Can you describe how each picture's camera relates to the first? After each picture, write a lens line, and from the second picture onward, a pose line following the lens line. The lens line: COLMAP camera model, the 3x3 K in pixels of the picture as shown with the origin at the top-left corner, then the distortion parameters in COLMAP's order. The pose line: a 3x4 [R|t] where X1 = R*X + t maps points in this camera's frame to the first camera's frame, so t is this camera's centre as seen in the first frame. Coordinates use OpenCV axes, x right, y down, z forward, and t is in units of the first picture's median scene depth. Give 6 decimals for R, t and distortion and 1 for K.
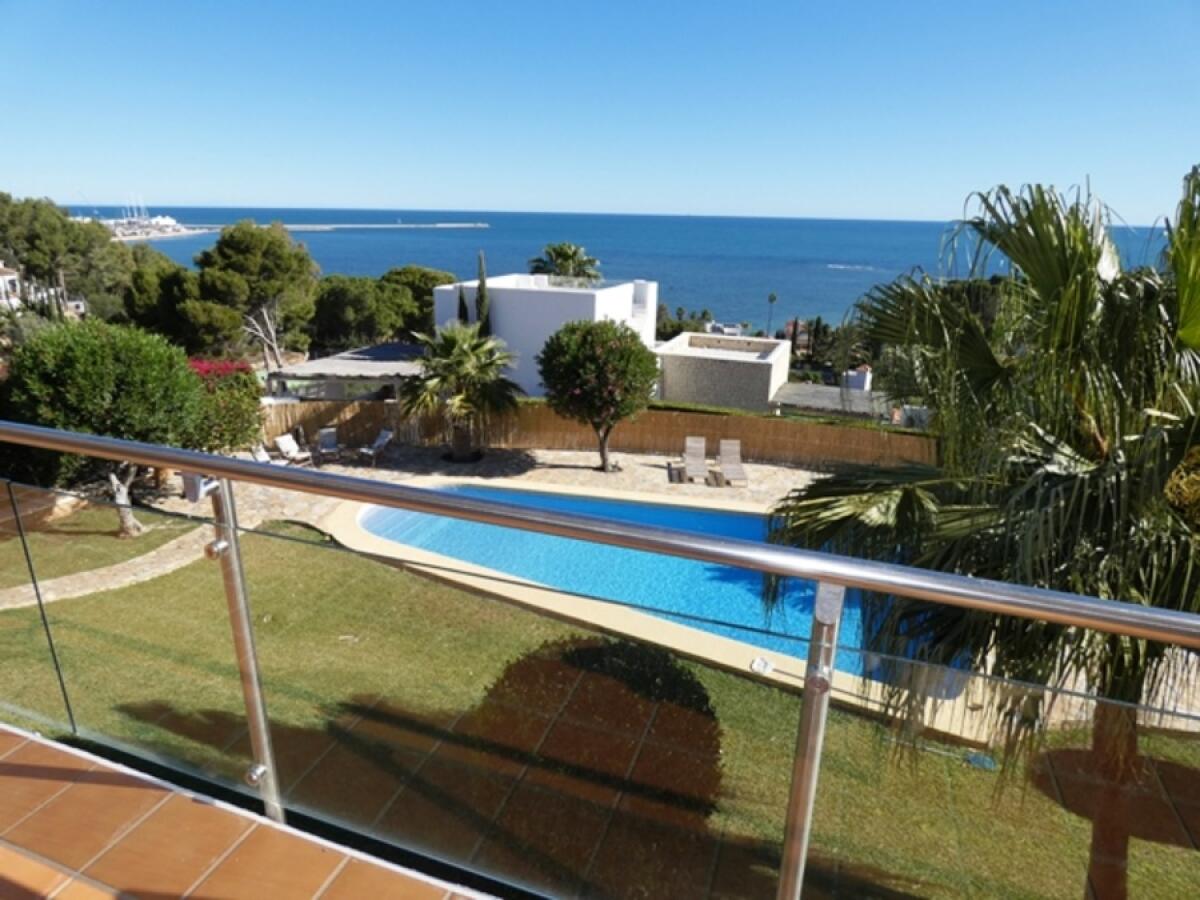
lens RADIAL K [[727.4, 0, 602.3], [0, 727.4, 447.9], [0, 0, 1]] dist [-0.013923, 0.004540]
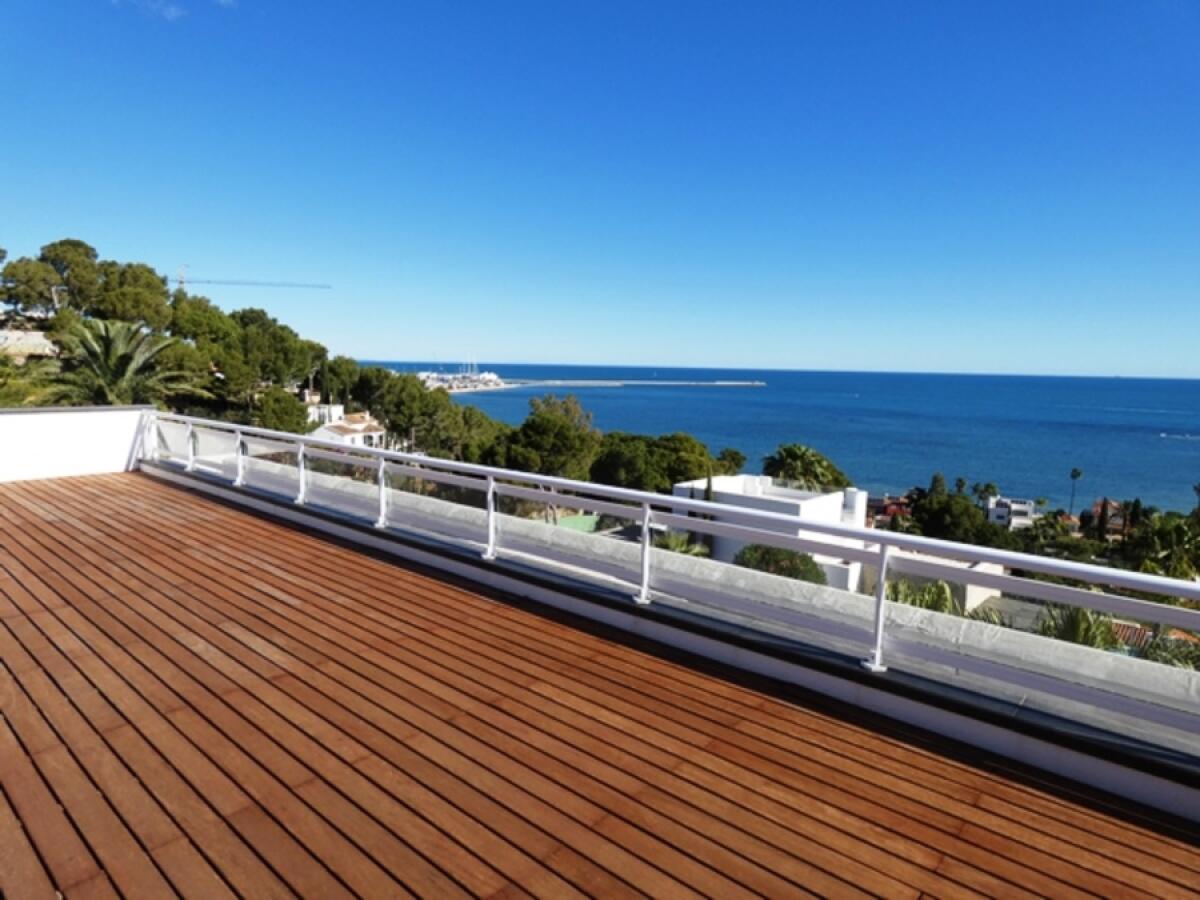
lens RADIAL K [[727.4, 0, 595.1], [0, 727.4, 439.8], [0, 0, 1]] dist [-0.013923, 0.004540]
pose [[0.928712, 0.040735, -0.368558, 0.106496], [-0.119437, 0.973837, -0.193331, -0.043400], [0.351040, 0.223568, 0.909279, -0.207727]]
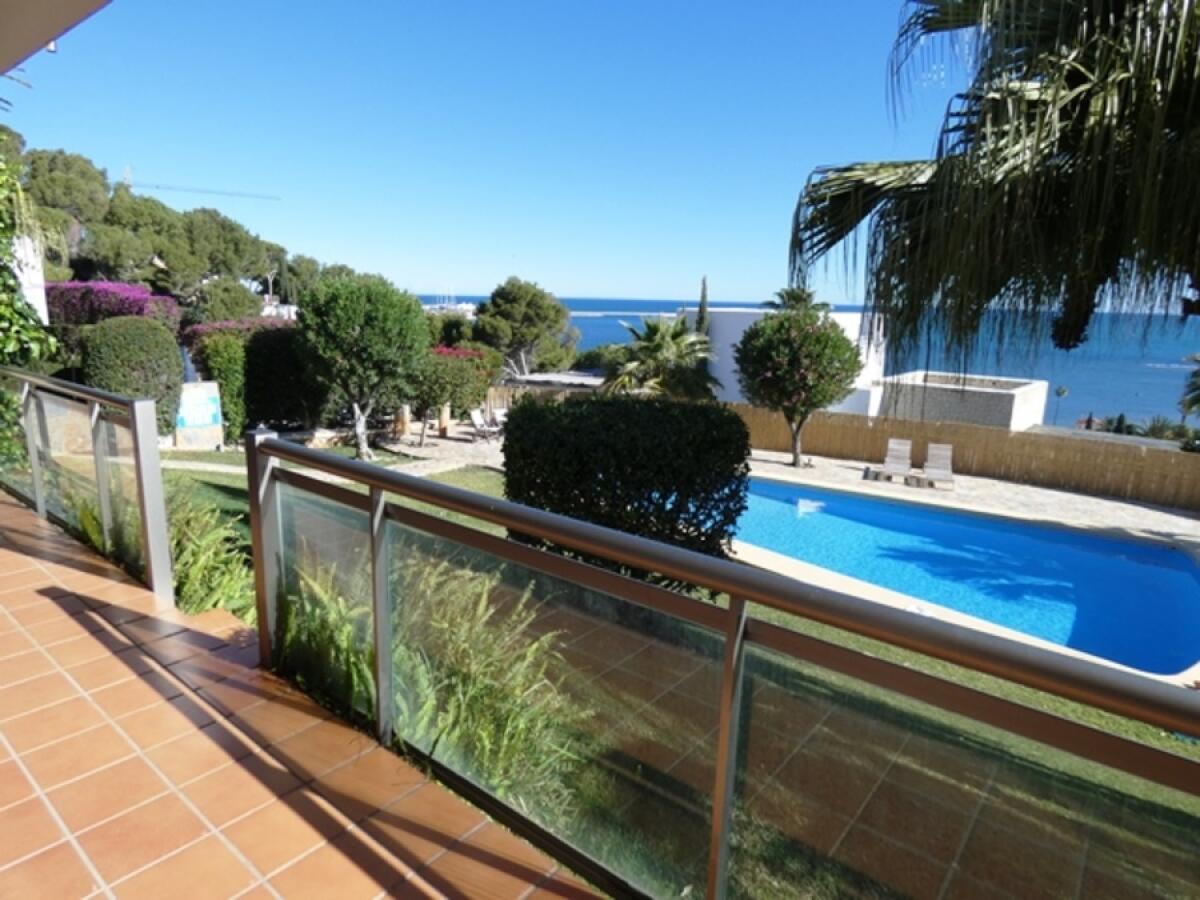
lens RADIAL K [[727.4, 0, 596.2], [0, 727.4, 450.2], [0, 0, 1]] dist [-0.013923, 0.004540]
pose [[0.938701, 0.074779, -0.336524, 0.054653], [-0.112685, 0.989124, -0.094530, 0.091869], [0.325795, 0.126656, 0.936918, 0.005513]]
